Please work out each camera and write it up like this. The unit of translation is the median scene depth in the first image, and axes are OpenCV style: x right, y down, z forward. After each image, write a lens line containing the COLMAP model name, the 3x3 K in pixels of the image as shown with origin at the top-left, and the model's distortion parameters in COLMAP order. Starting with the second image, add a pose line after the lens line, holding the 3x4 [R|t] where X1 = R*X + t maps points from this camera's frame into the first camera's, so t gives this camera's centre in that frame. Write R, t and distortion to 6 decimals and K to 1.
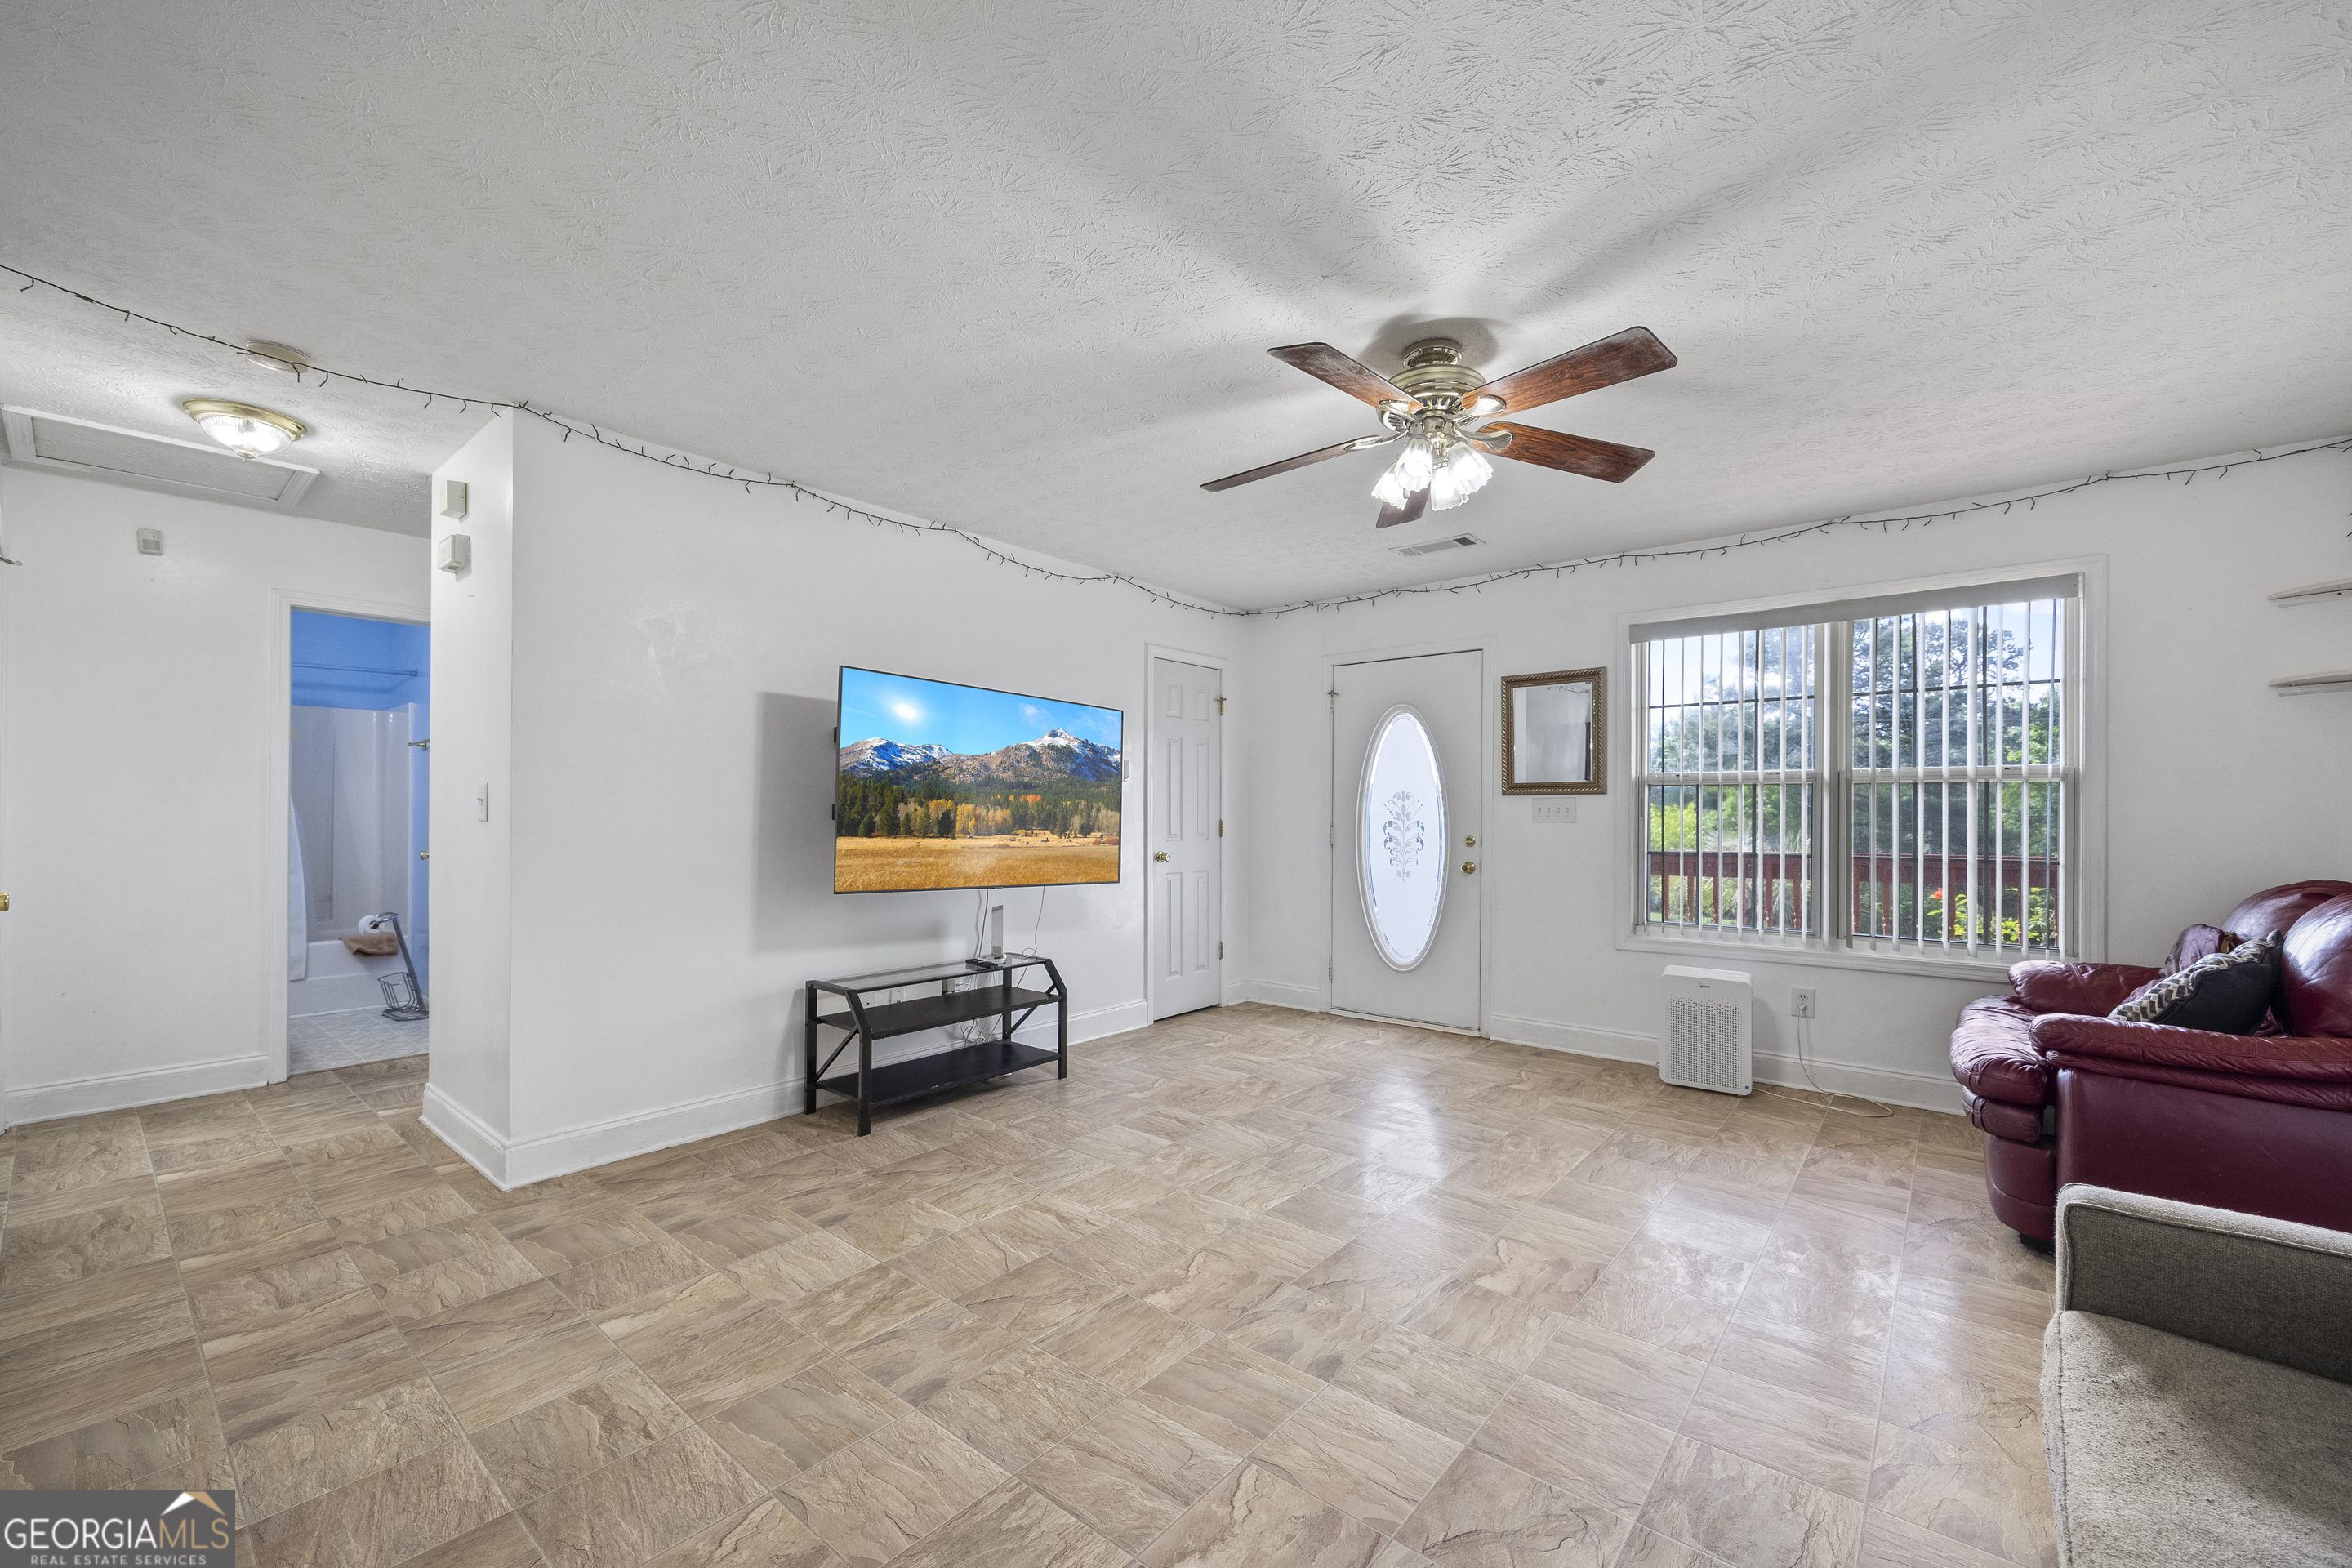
lens RADIAL K [[935.4, 0, 1186.4], [0, 935.4, 809.0], [0, 0, 1]] dist [-0.003077, -0.000255]
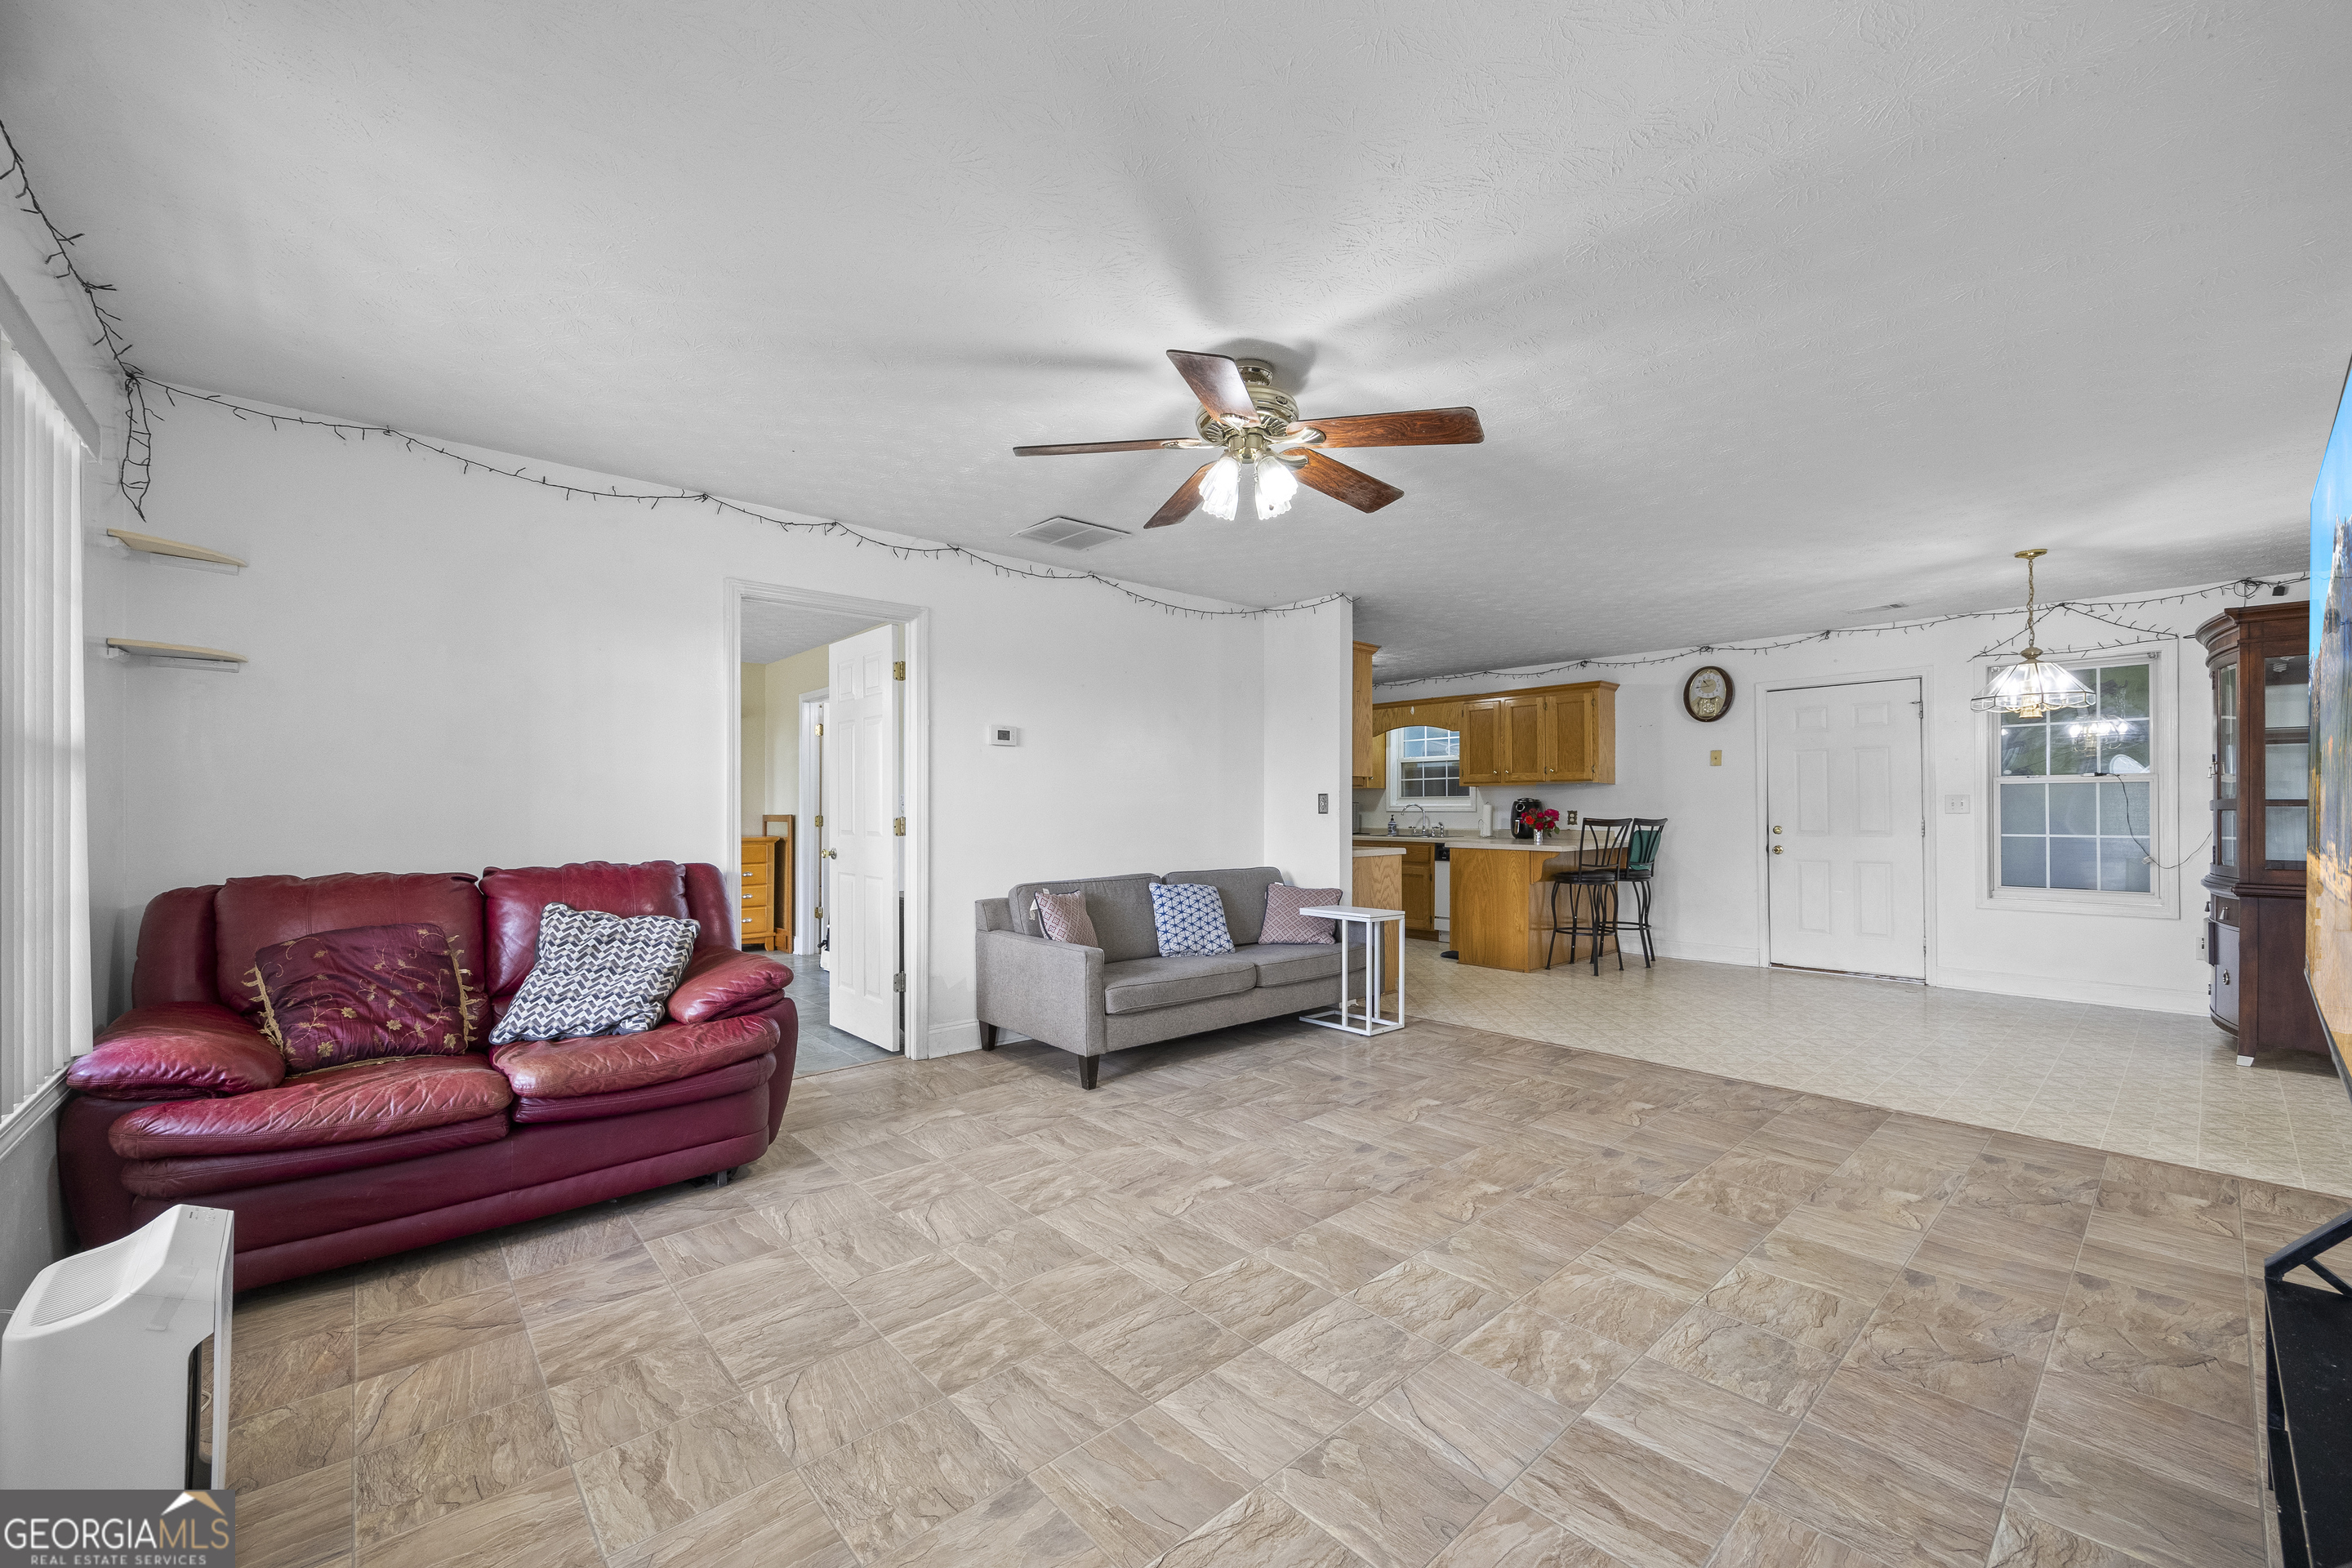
lens RADIAL K [[935.4, 0, 1186.4], [0, 935.4, 809.0], [0, 0, 1]] dist [-0.003077, -0.000255]
pose [[-0.990686, -0.000732, 0.136165, 0.145634], [-0.001480, 0.999984, -0.005395, 0.010131], [-0.136159, -0.005546, -0.990671, 1.627363]]
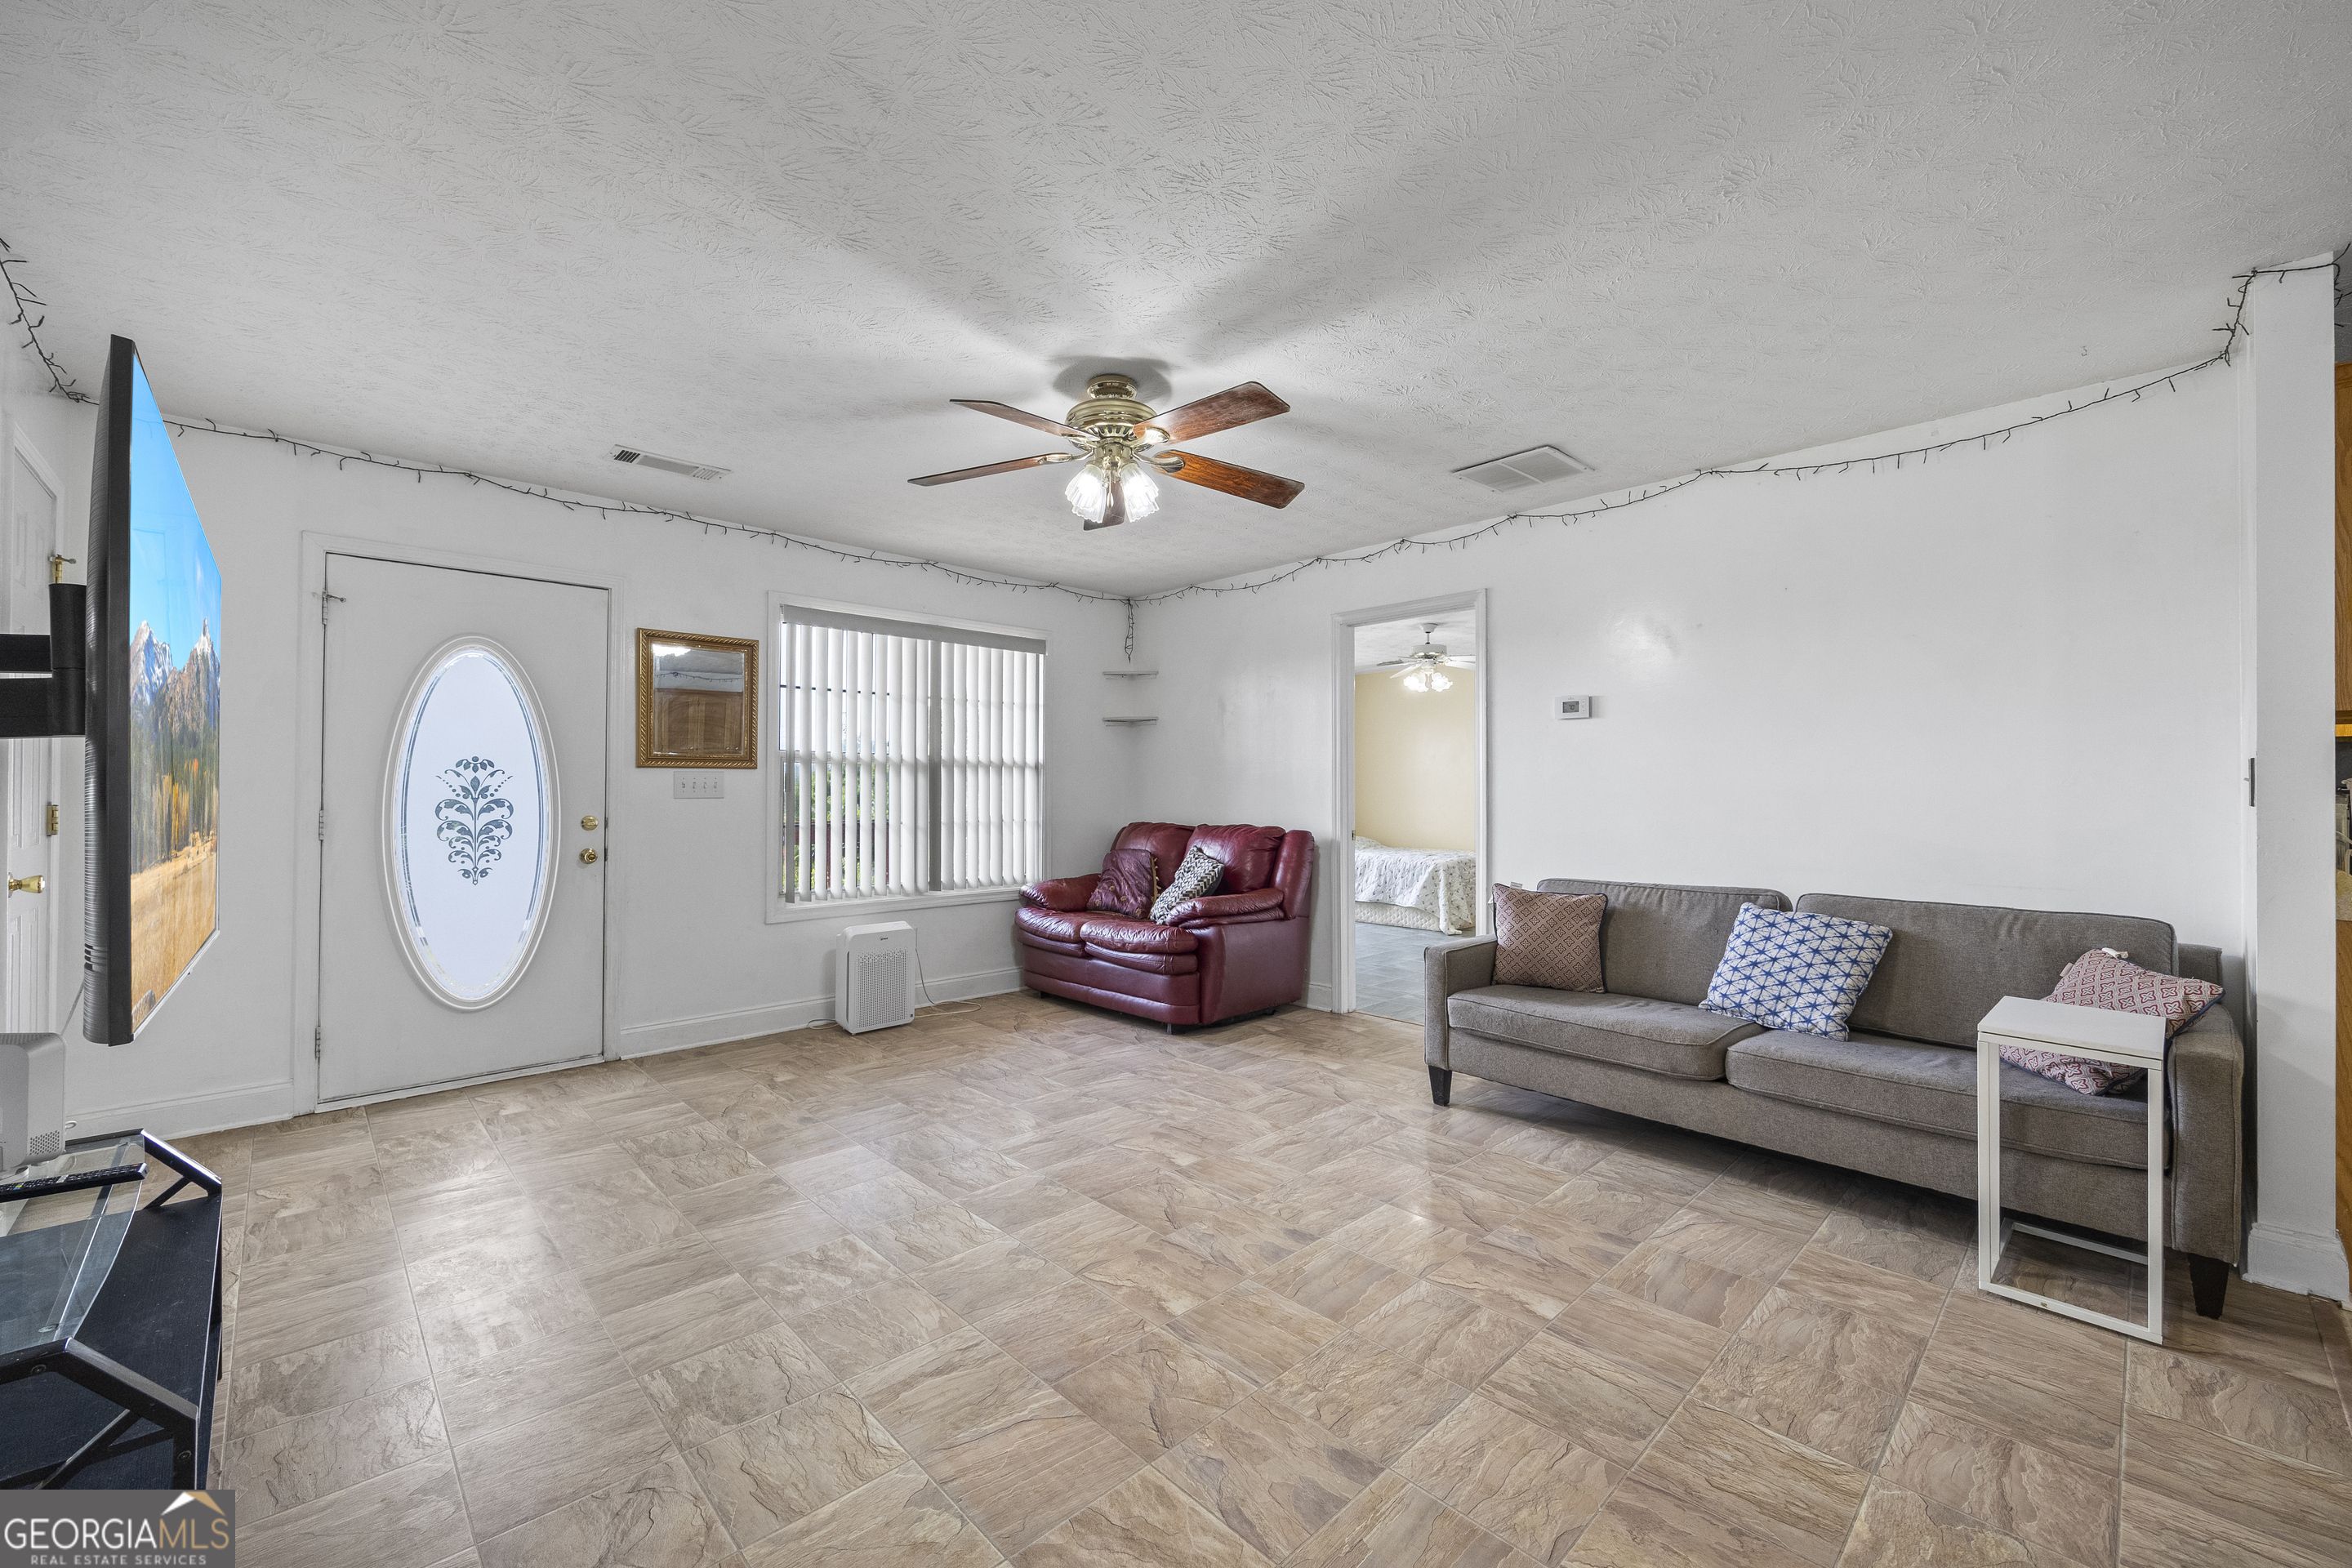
lens RADIAL K [[935.4, 0, 1174.2], [0, 935.4, 789.7], [0, 0, 1]] dist [-0.002470, 0.000188]
pose [[0.114731, -0.002375, 0.993394, -0.678873], [-0.006505, 0.999974, 0.003142, -0.000803], [-0.993375, -0.006823, 0.114712, 0.630030]]
